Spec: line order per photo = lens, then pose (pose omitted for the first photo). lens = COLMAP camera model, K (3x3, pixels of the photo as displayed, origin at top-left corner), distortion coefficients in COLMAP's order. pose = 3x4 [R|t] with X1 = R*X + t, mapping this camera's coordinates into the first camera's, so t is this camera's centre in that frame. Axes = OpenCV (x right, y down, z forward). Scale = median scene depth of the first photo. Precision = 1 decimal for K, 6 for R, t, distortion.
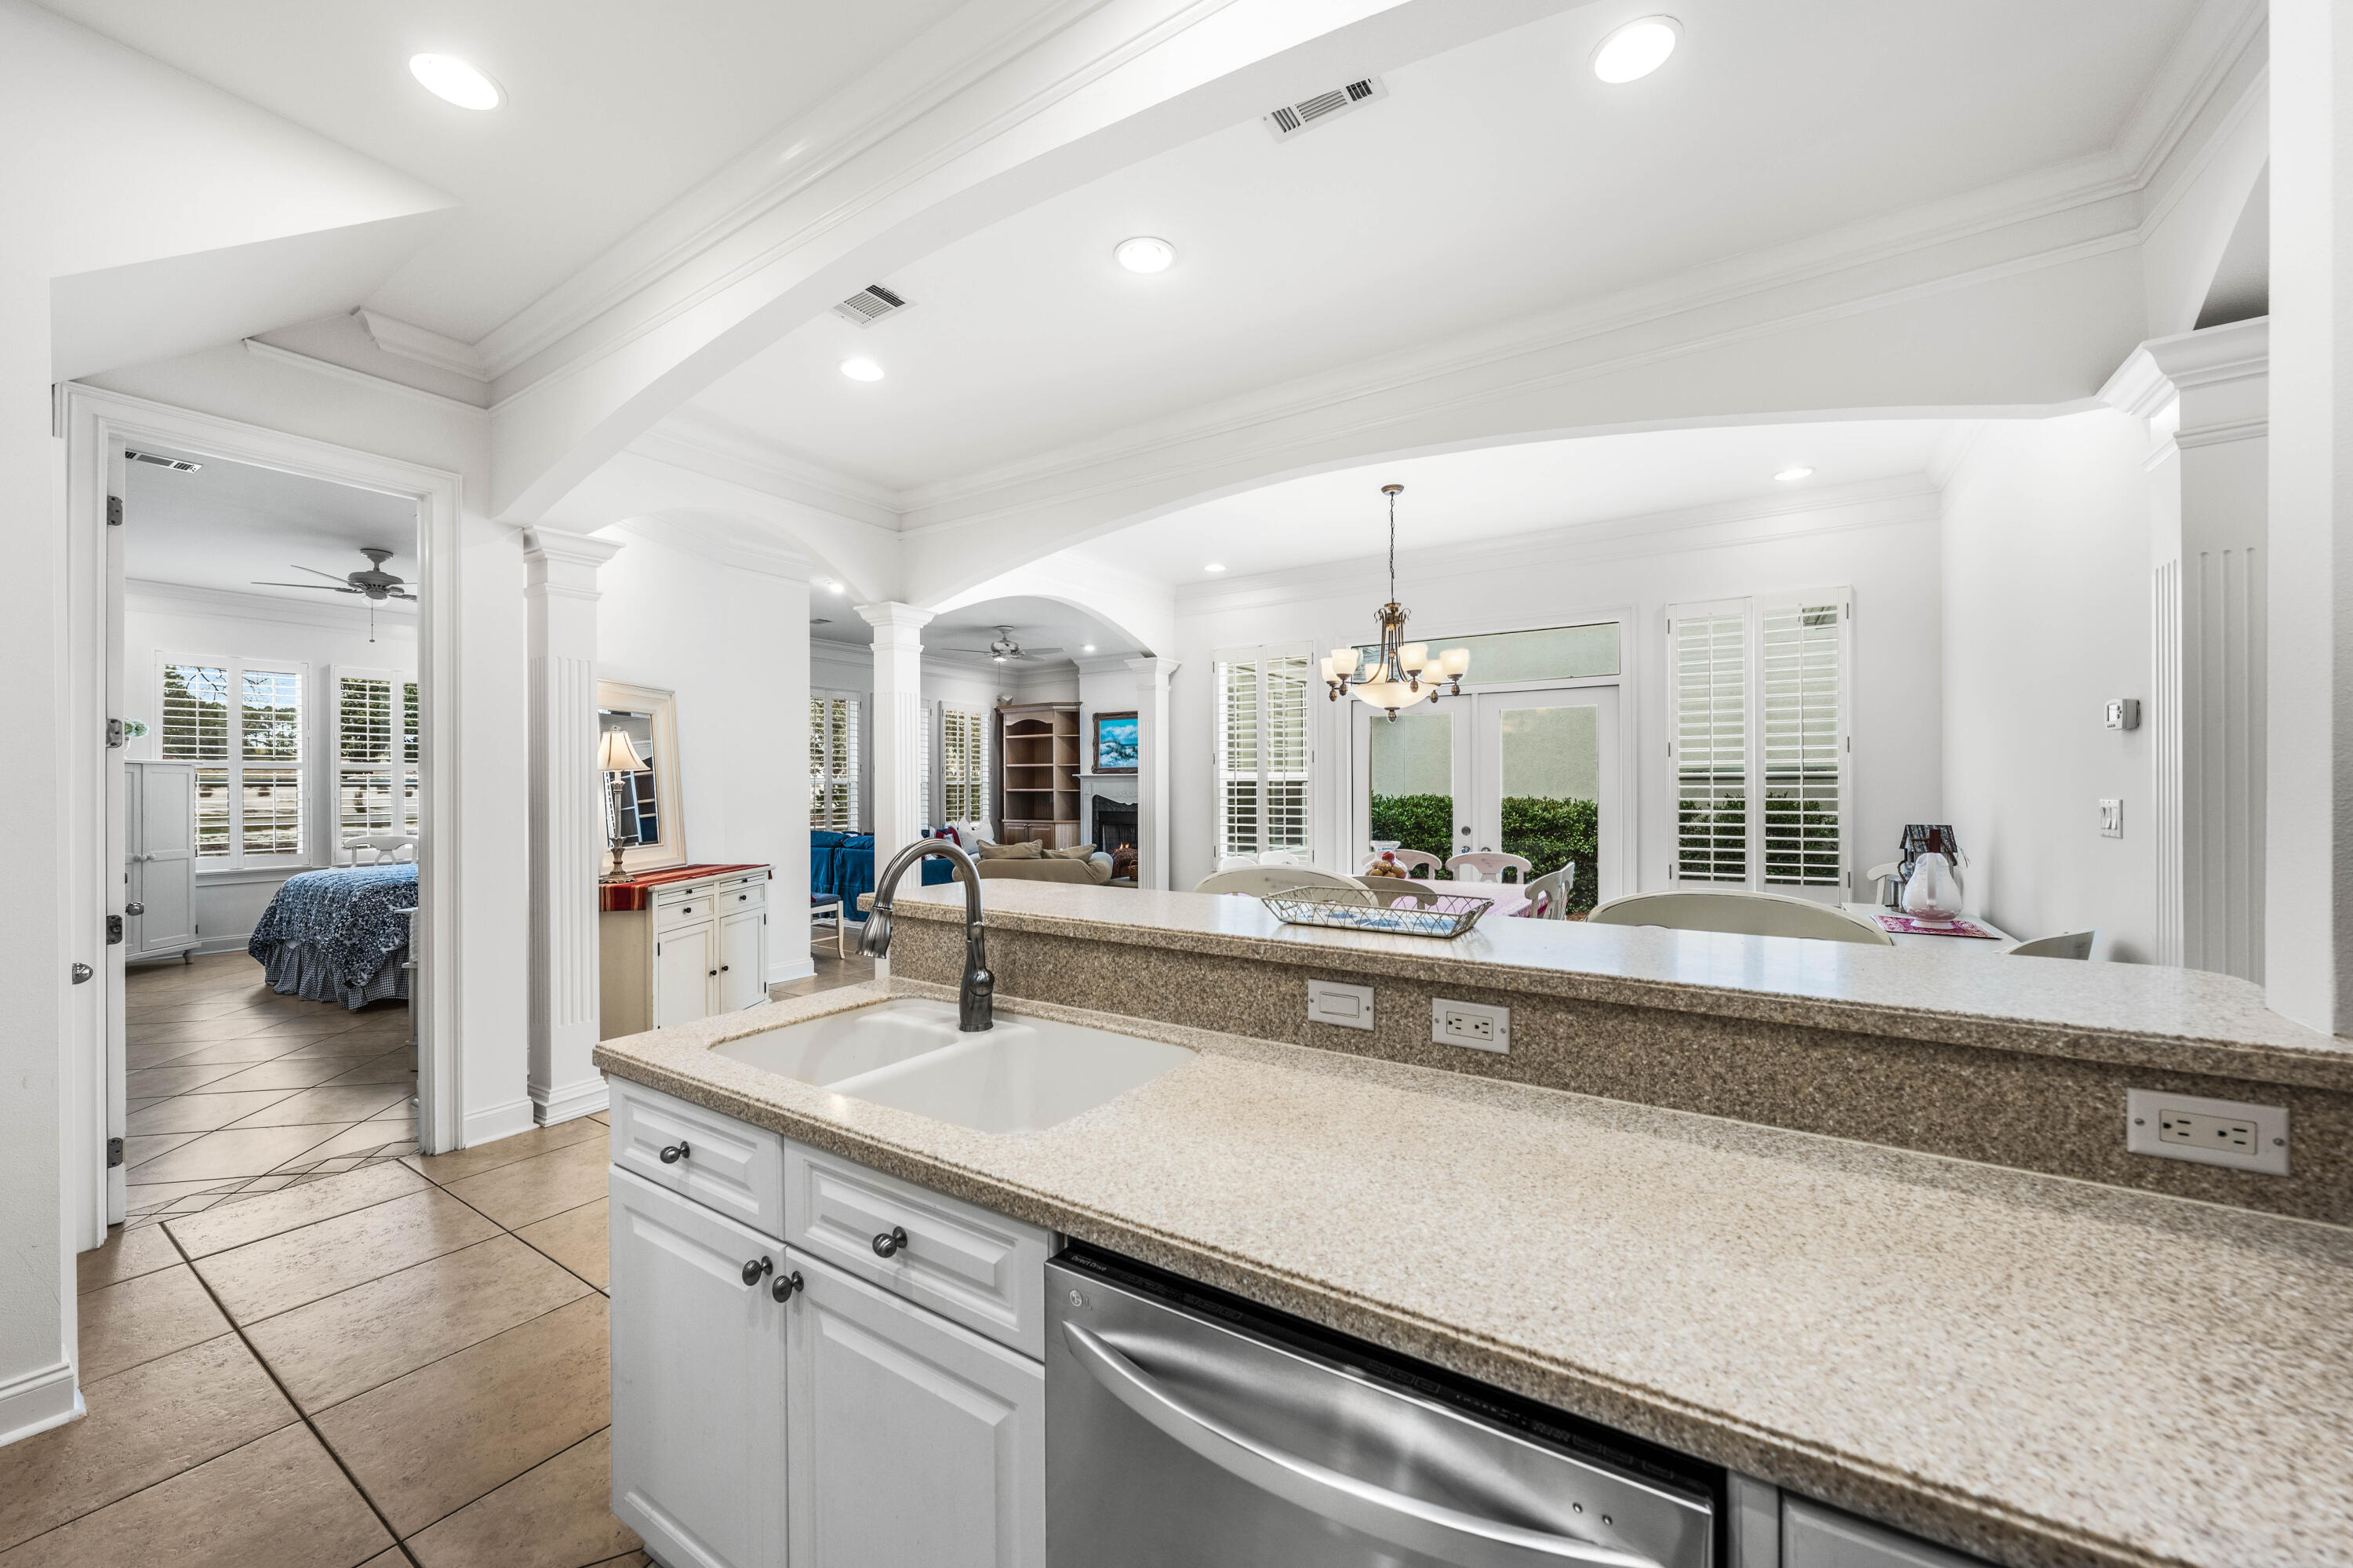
lens RADIAL K [[880.2, 0, 1172.7], [0, 880.2, 792.4], [0, 0, 1]] dist [0.000149, 0.000032]
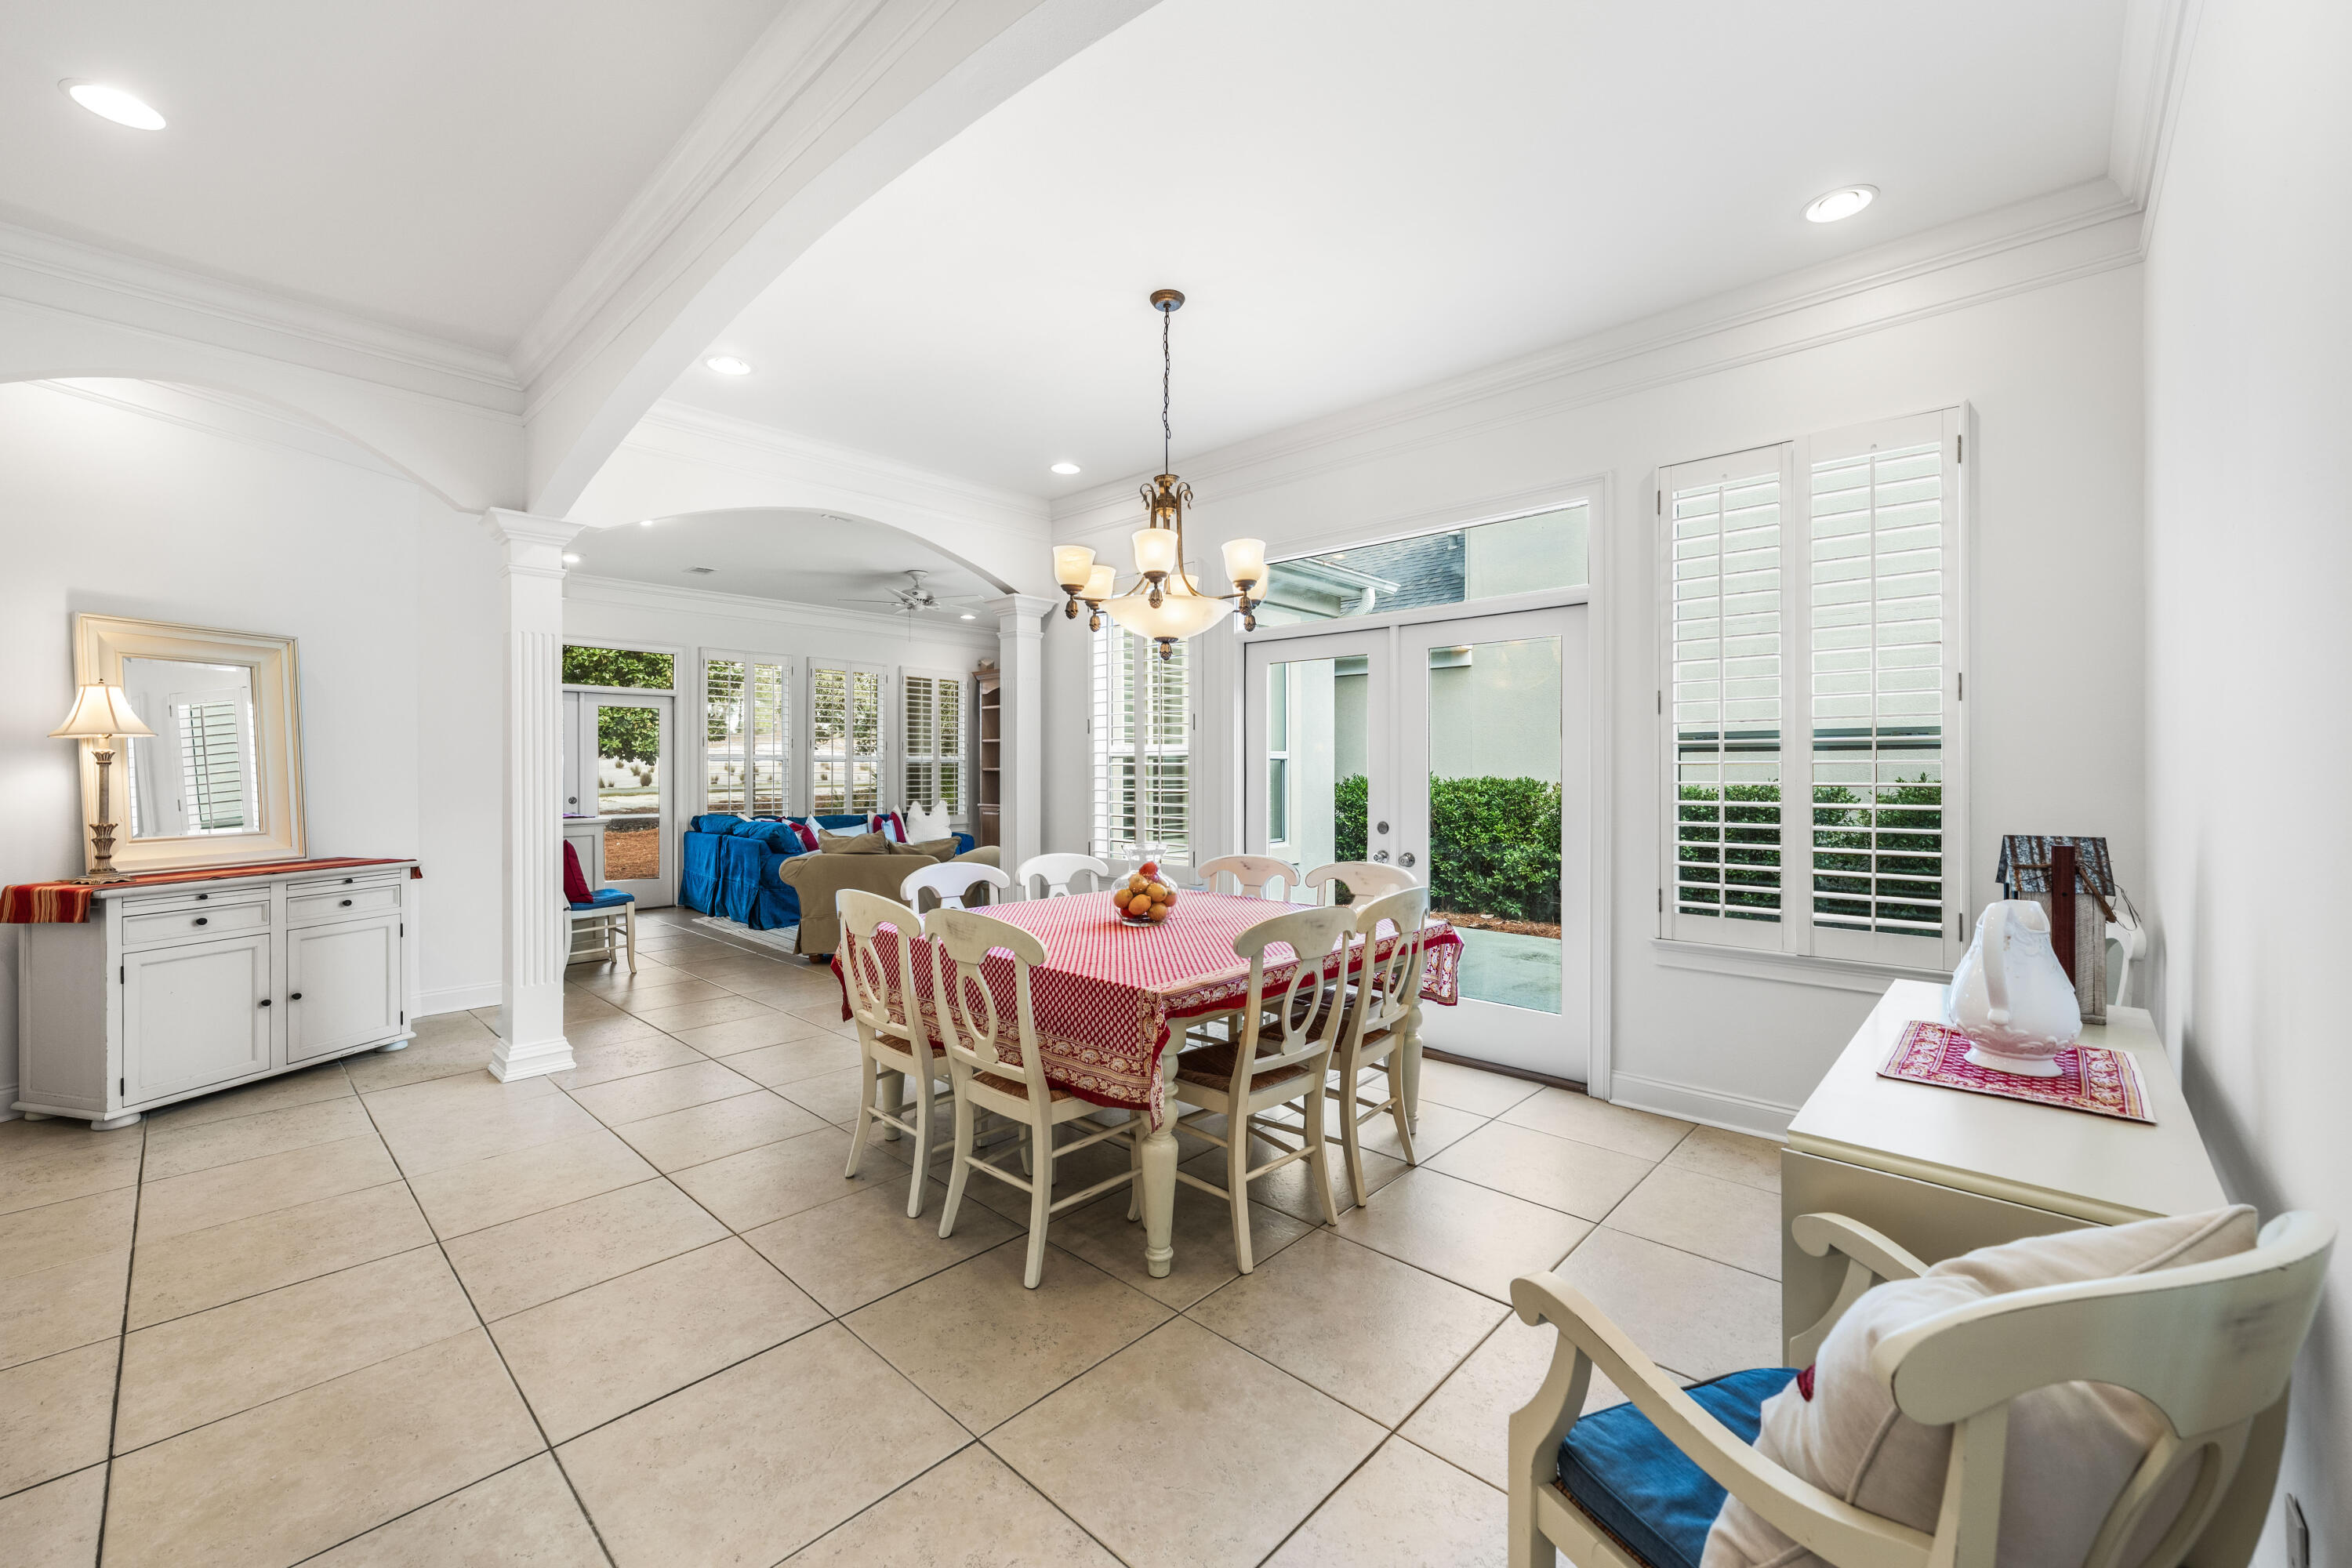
lens RADIAL K [[937.3, 0, 1178.2], [0, 937.3, 770.0], [0, 0, 1]] dist [0.000153, 0.000007]
pose [[0.984971, 0.003576, -0.172684, 0.360766], [-0.004403, 0.999981, -0.004410, 0.003316], [0.172665, 0.005104, 0.984967, 0.310098]]
